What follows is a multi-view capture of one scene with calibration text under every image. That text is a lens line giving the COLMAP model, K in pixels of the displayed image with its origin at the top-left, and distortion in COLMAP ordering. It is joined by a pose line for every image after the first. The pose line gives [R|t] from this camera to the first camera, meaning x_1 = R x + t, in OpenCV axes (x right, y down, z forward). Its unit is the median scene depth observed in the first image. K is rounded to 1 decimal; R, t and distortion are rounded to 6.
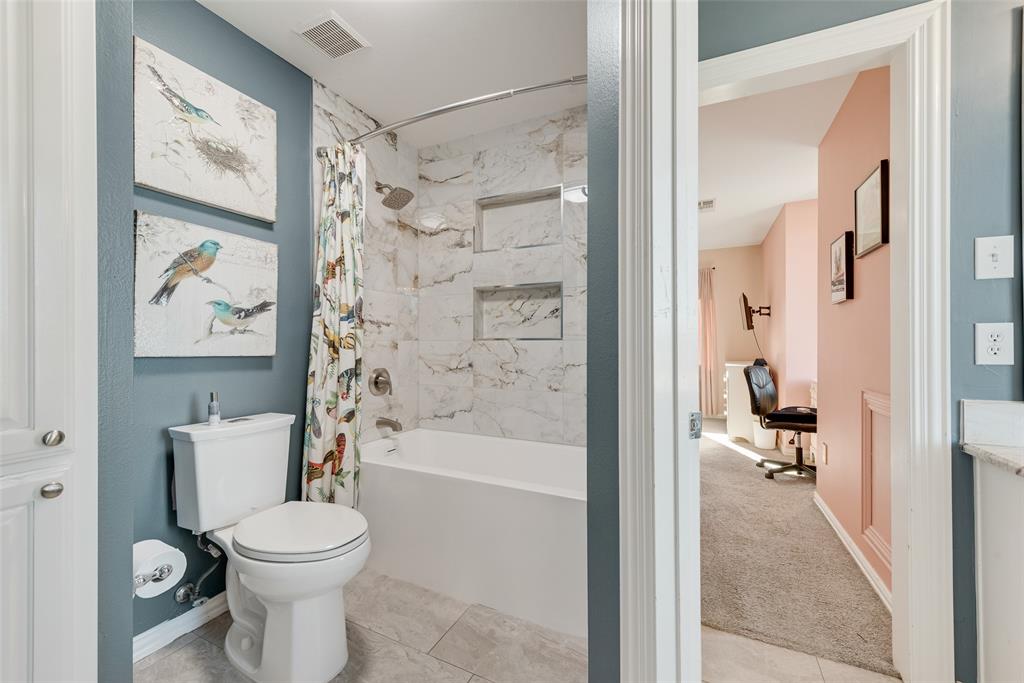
lens RADIAL K [[404.0, 0, 511.3], [0, 404.0, 341.7], [0, 0, 1]] dist [0.009197, -0.002585]
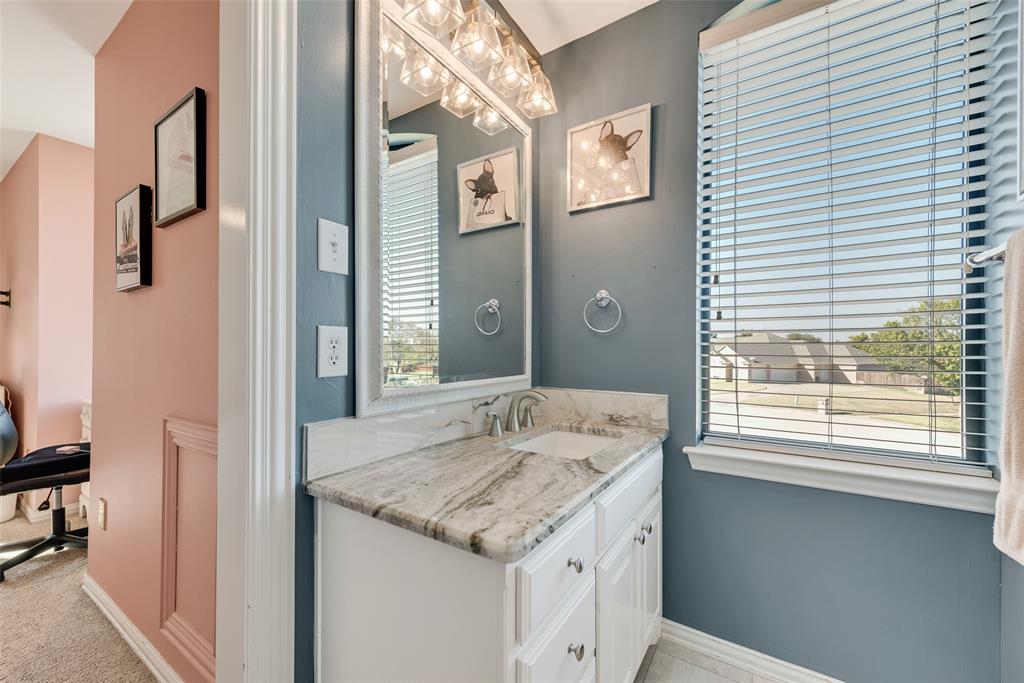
lens RADIAL K [[404.0, 0, 507.3], [0, 404.0, 345.4], [0, 0, 1]] dist [0.009197, -0.002585]
pose [[0.132143, 0.006866, 0.991207, 0.227992], [-0.003636, 0.999973, -0.006442, -0.001271], [-0.991224, -0.002753, 0.132164, 0.295227]]
